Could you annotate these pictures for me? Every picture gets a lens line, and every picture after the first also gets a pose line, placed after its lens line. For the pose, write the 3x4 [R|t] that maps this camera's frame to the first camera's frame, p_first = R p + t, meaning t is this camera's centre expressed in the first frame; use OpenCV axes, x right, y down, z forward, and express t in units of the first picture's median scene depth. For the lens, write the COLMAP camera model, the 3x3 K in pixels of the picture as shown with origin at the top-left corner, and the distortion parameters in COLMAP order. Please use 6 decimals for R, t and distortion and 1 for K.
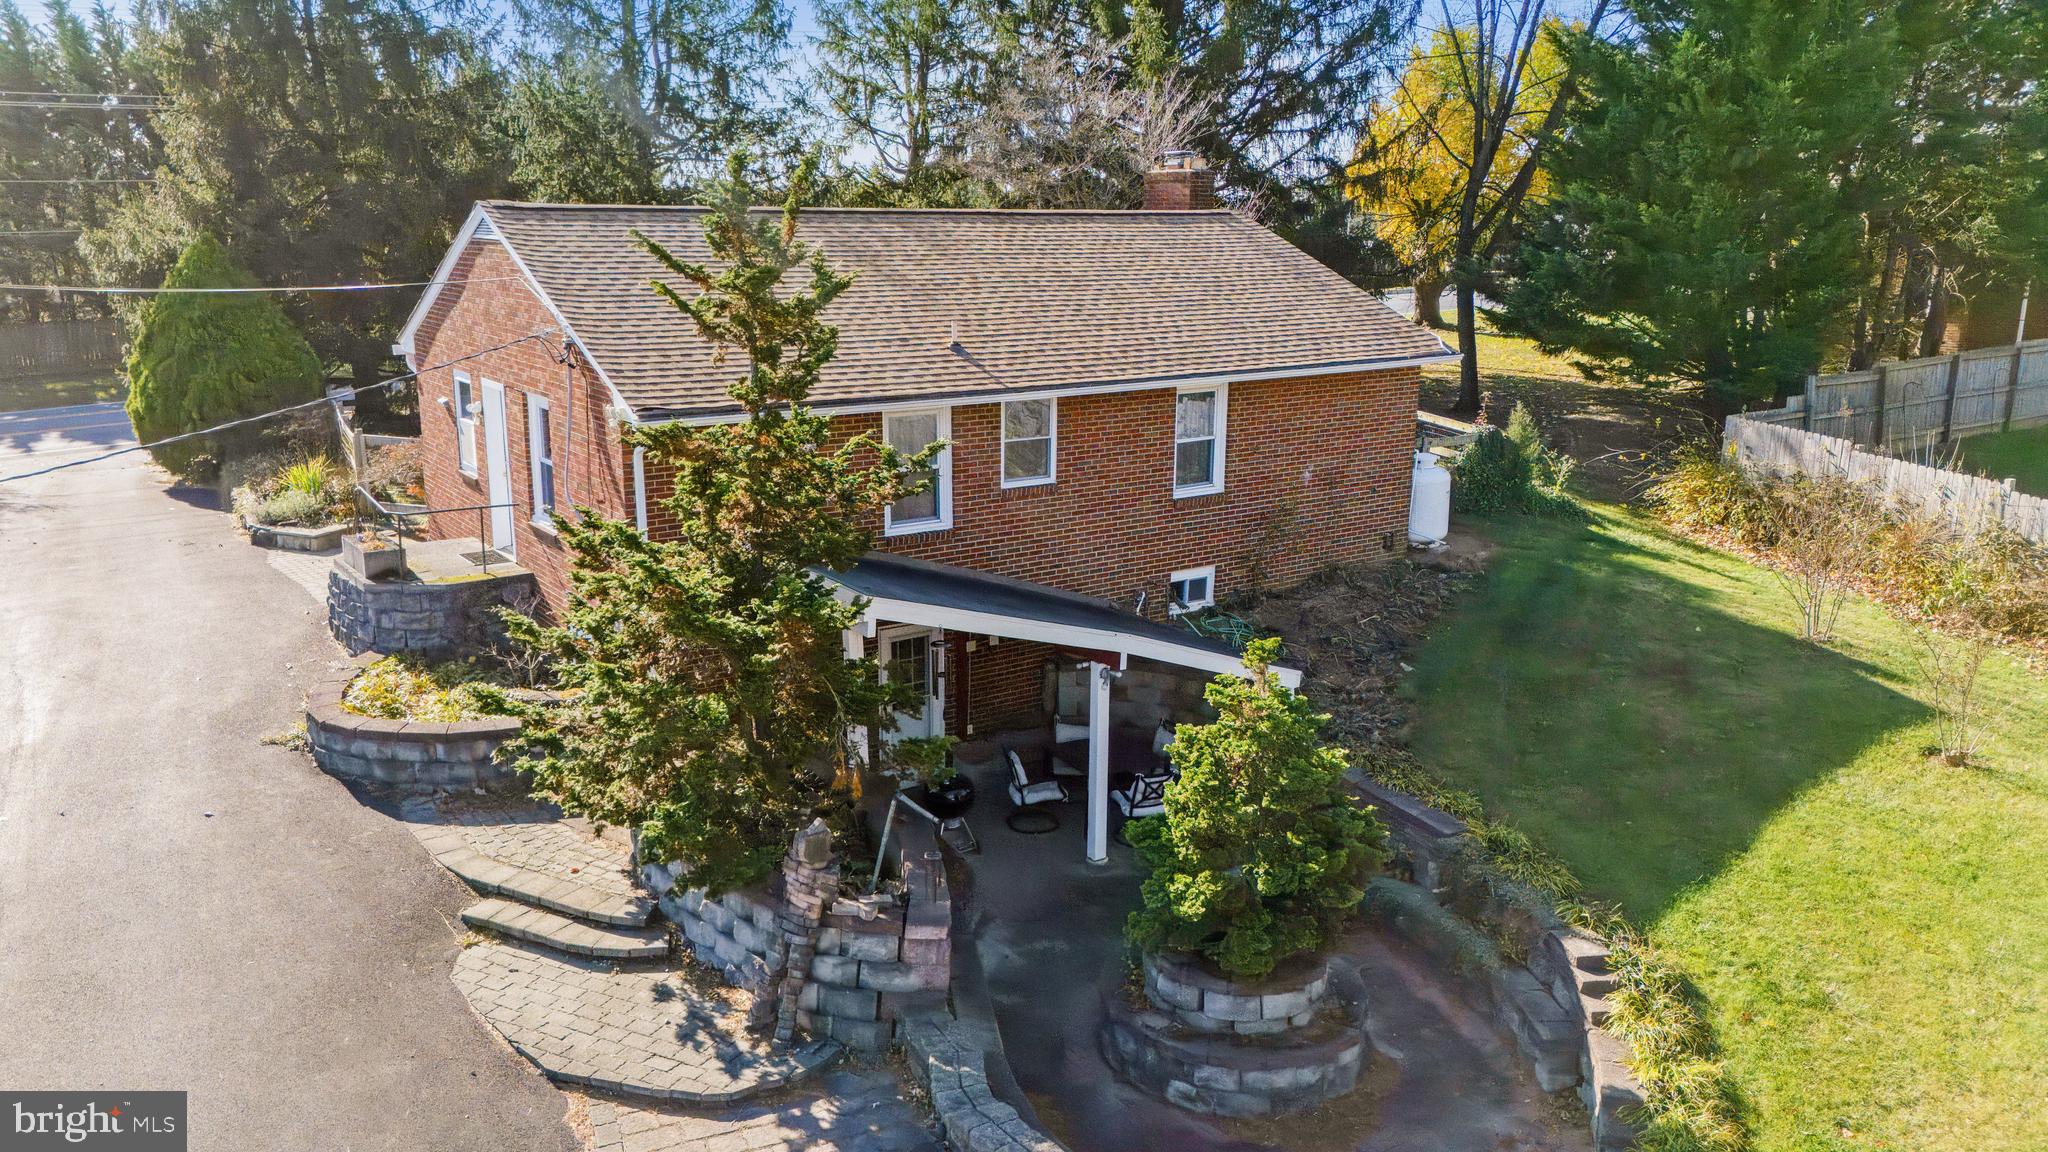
lens RADIAL K [[1465.6, 0, 1024.0], [0, 1465.6, 576.0], [0, 0, 1]] dist [0.076430, -0.056107]
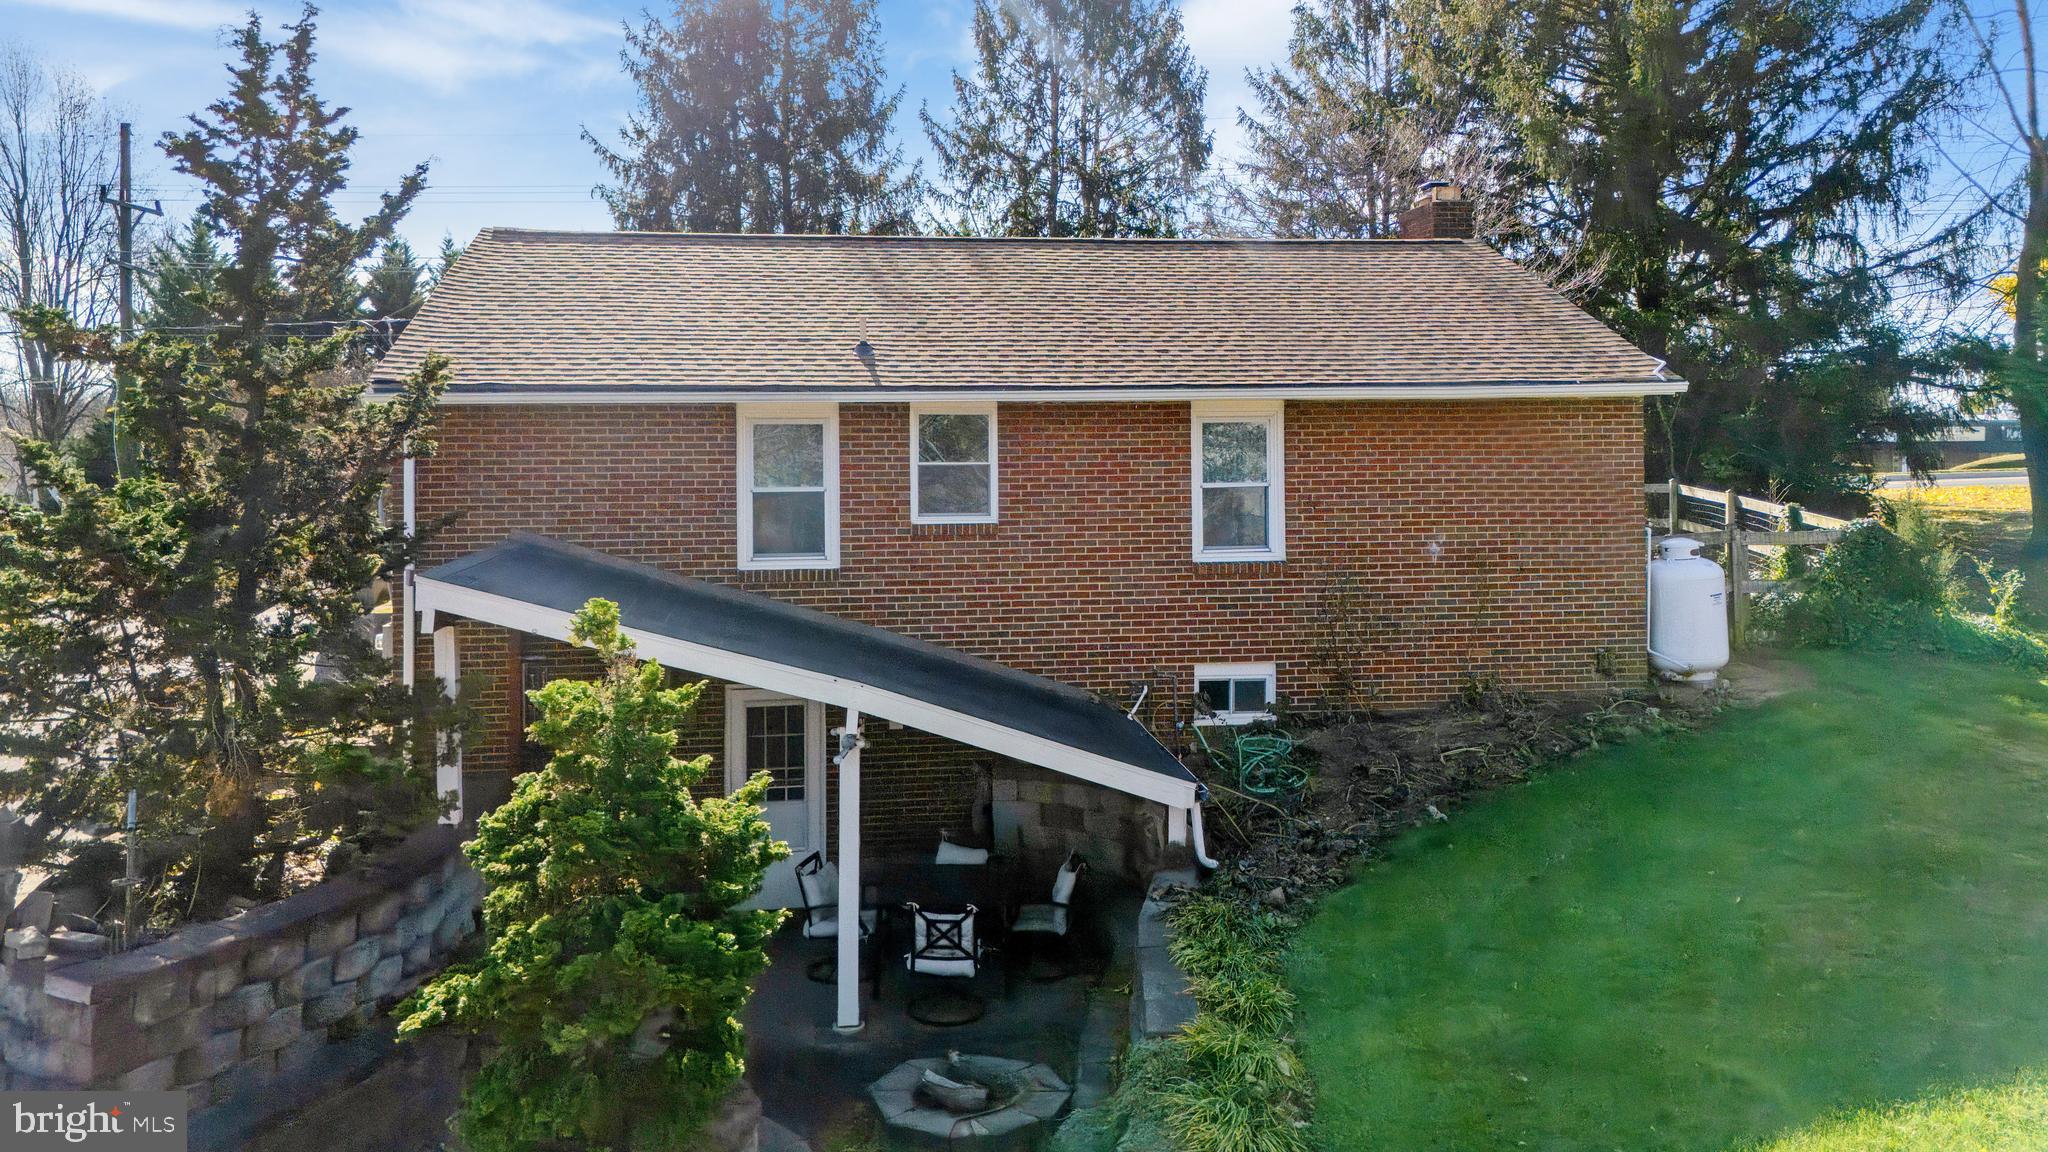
lens RADIAL K [[1512.0, 0, 1059.6], [0, 1512.0, 426.9], [0, 0, 1]] dist [0.010692, 0.002647]
pose [[0.888562, -0.013523, -0.458558, 0.429936], [-0.097174, 0.971336, -0.216942, 0.058479], [0.448348, 0.237326, 0.861778, 0.327611]]
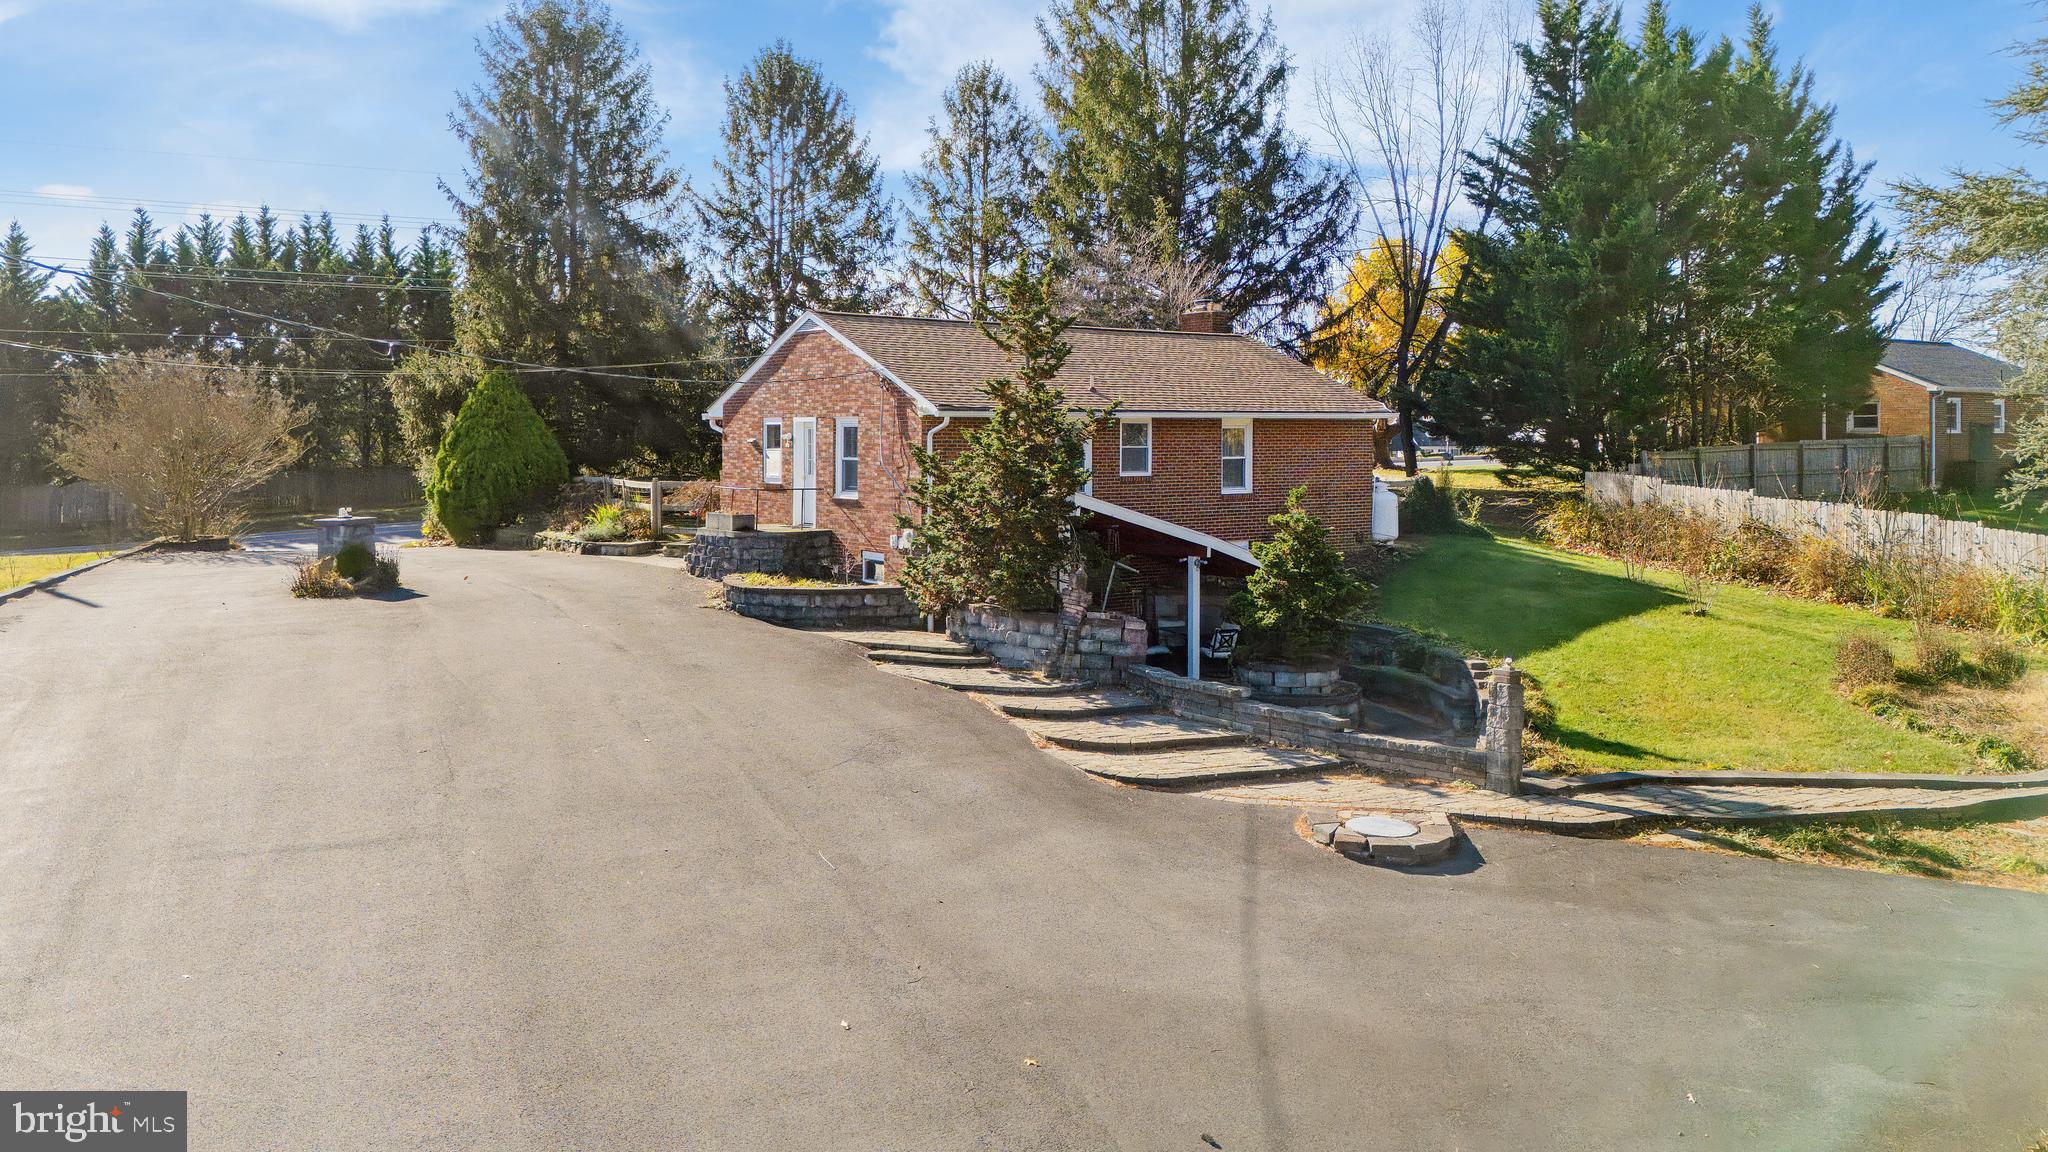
lens RADIAL K [[1486.5, 0, 1028.1], [0, 1486.5, 472.5], [0, 0, 1]] dist [0.134435, -0.200948]
pose [[0.999574, -0.004084, 0.028898, -0.166617], [0.010154, 0.976970, -0.213134, 0.290269], [-0.027362, 0.213337, 0.976595, -0.616878]]
